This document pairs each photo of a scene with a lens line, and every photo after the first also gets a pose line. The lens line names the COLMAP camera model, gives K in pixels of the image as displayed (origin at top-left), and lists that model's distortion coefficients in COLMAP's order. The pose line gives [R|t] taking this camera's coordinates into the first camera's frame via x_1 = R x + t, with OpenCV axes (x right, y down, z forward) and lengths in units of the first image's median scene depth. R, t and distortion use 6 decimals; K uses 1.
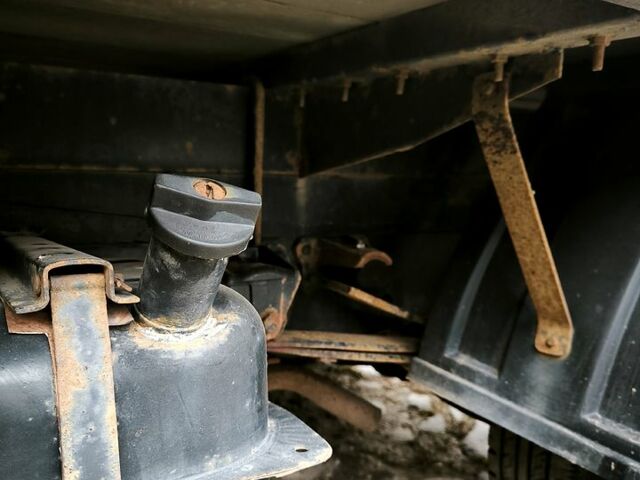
lens RADIAL K [[621.7, 0, 320.0], [0, 621.7, 240.0], [0, 0, 1]] dist [0.006256, 0.000840]
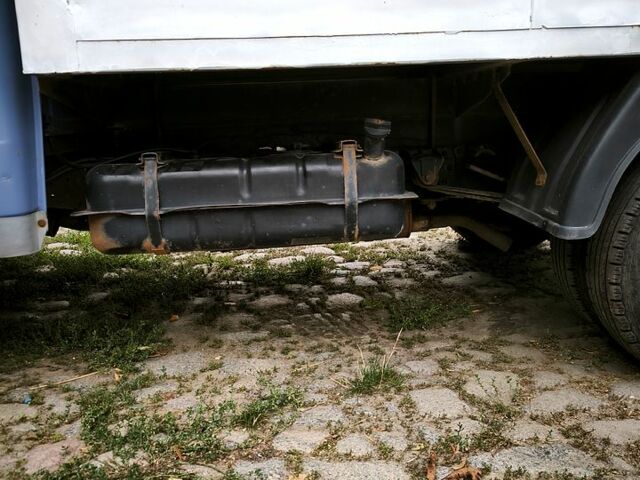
lens RADIAL K [[621.7, 0, 320.0], [0, 621.7, 240.0], [0, 0, 1]] dist [0.006256, 0.000840]
pose [[0.875824, 0.034725, -0.481381, 1.279034], [0.004089, 0.996839, 0.079347, 0.319270], [0.482614, -0.071462, 0.872913, -2.412368]]
